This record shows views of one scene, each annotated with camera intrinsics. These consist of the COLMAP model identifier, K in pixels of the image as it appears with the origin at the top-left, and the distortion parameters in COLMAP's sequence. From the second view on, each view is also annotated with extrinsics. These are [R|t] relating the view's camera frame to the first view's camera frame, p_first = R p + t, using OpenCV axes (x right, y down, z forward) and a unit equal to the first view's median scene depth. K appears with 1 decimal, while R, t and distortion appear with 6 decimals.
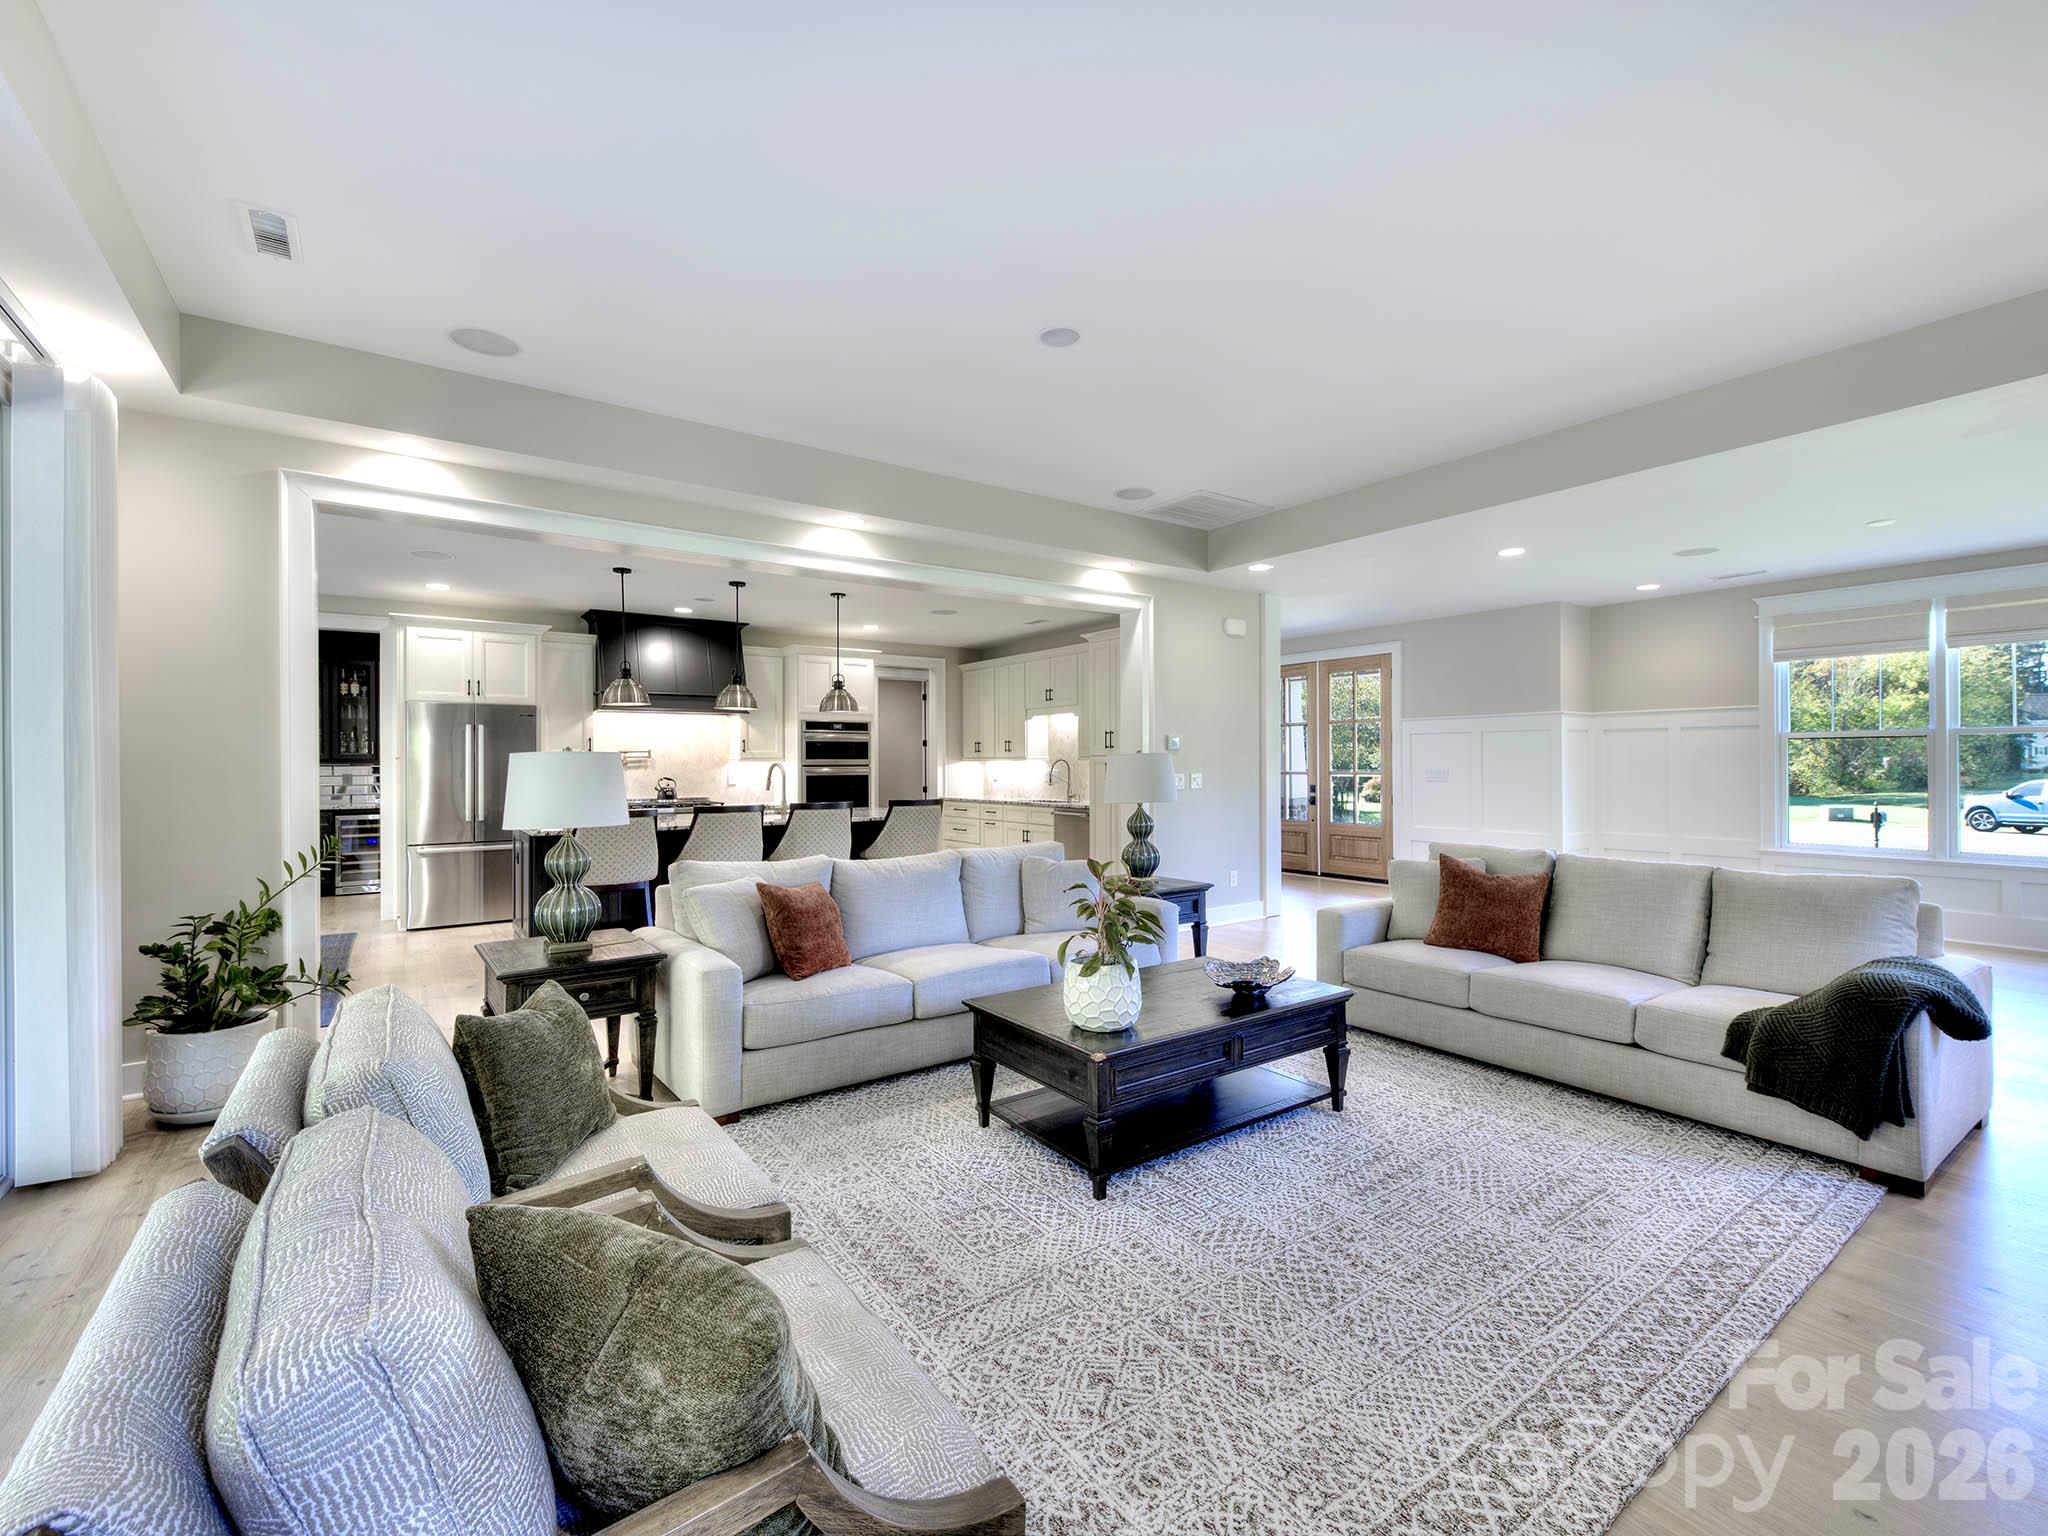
lens RADIAL K [[889.9, 0, 1019.3], [0, 889.9, 759.8], [0, 0, 1]] dist [0.013485, -0.004440]
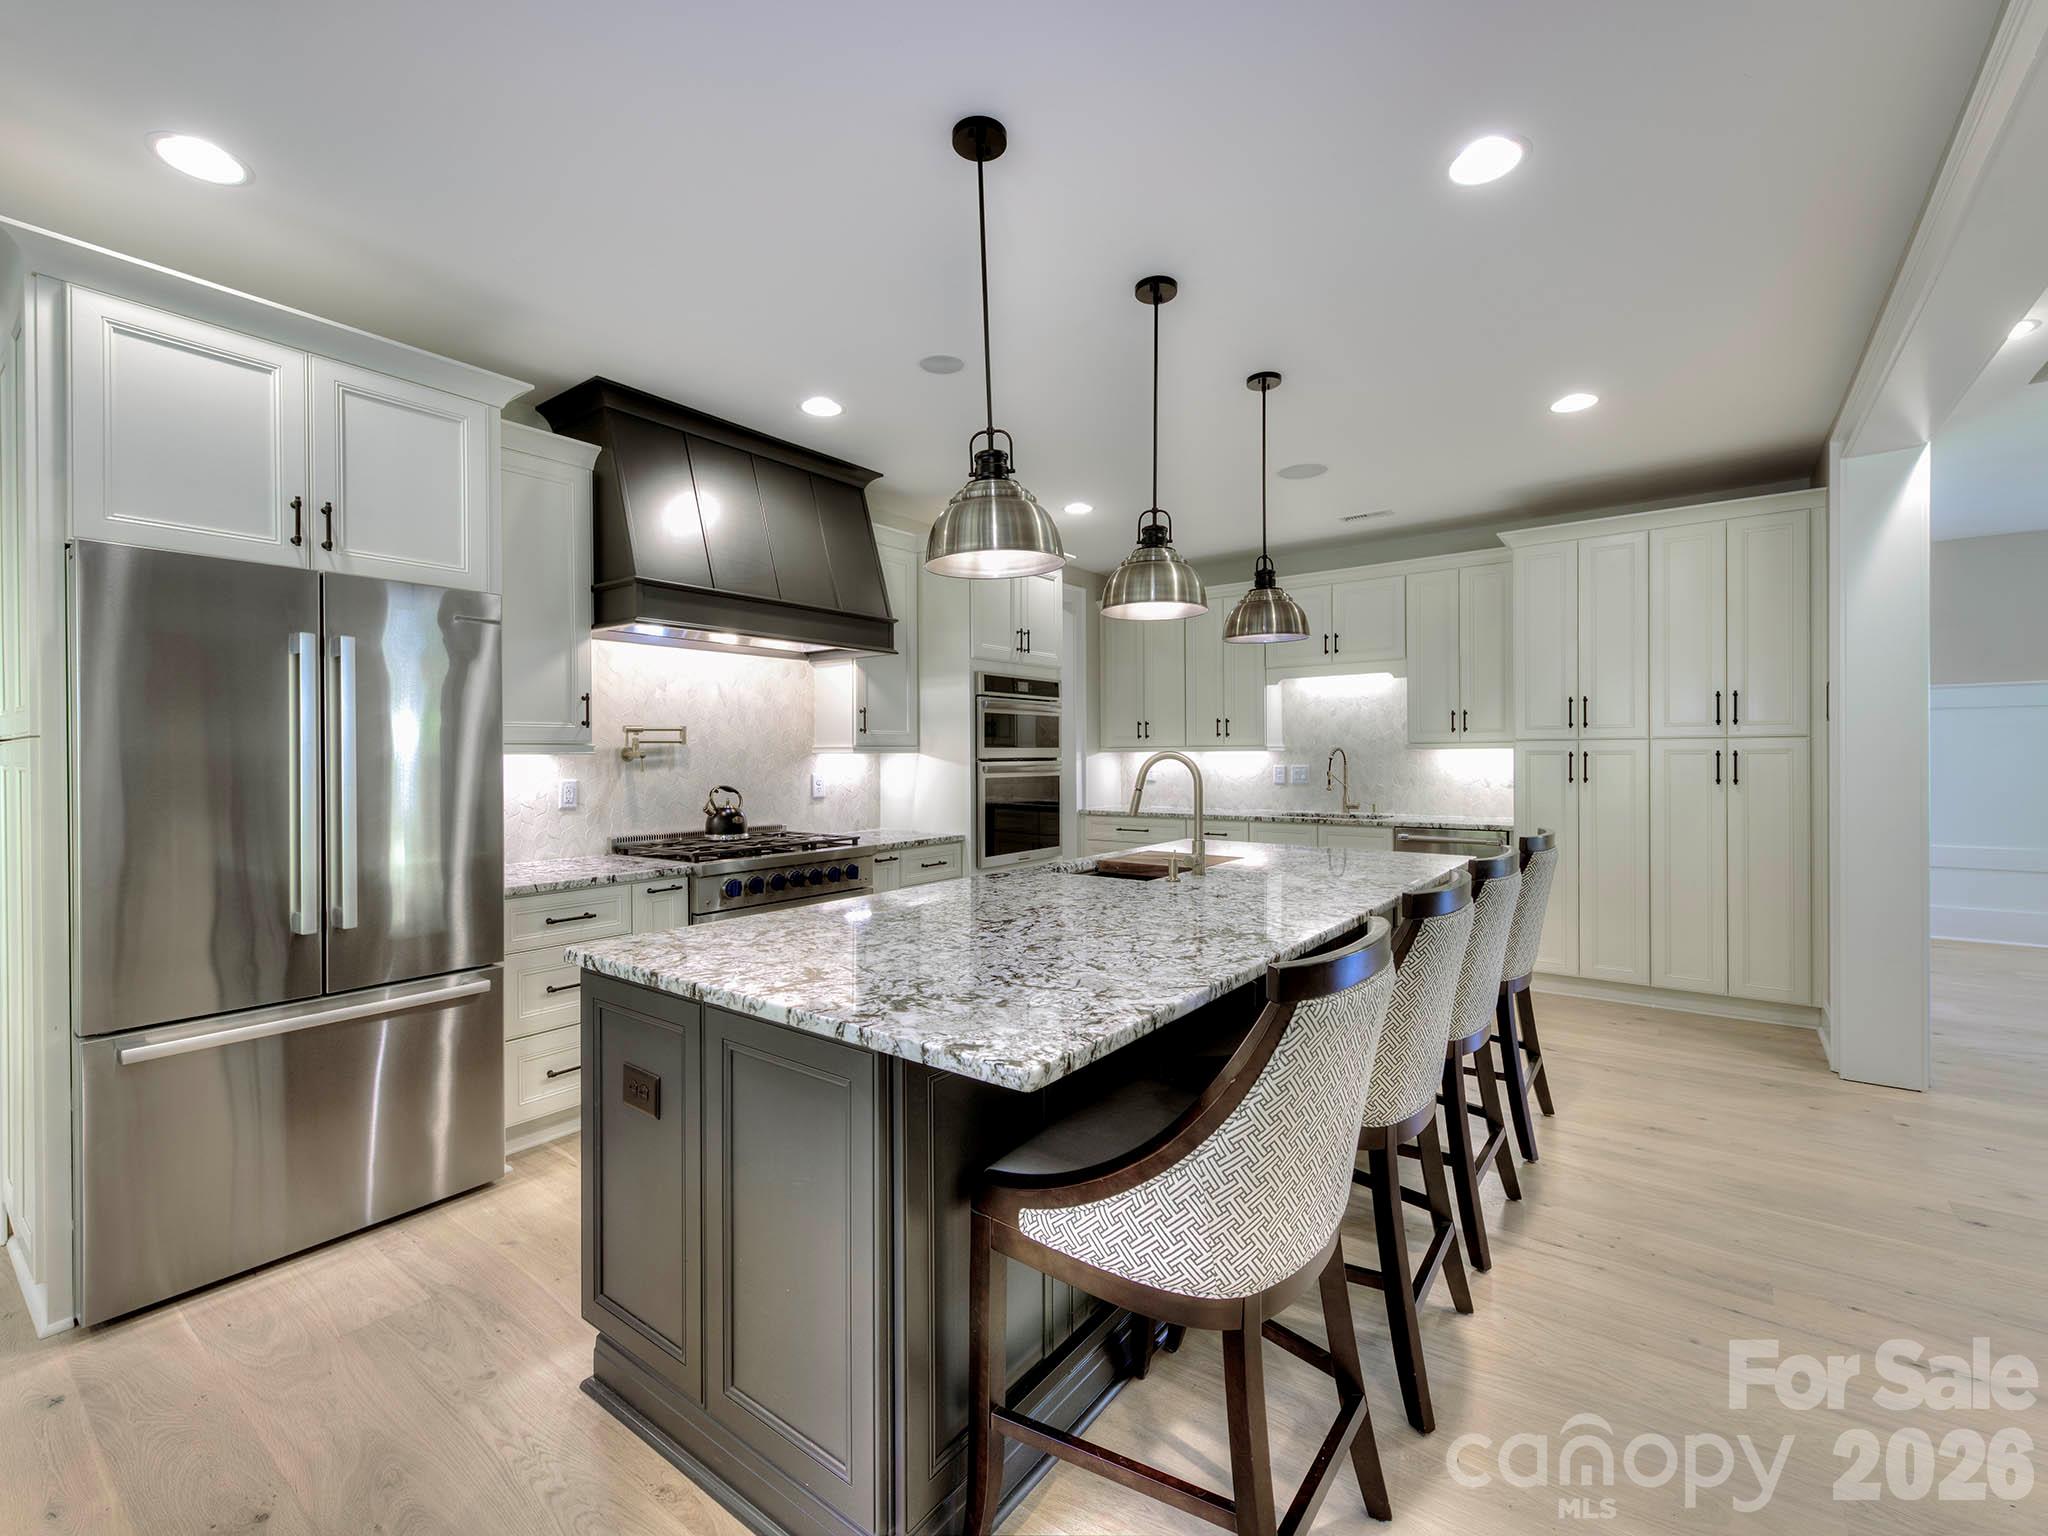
lens RADIAL K [[889.9, 0, 1019.3], [0, 889.9, 759.8], [0, 0, 1]] dist [0.013485, -0.004440]
pose [[0.953160, -0.004680, 0.302431, -0.402237], [0.003394, 0.999983, 0.004780, 0.004831], [-0.302449, -0.003530, 0.953159, 0.529646]]
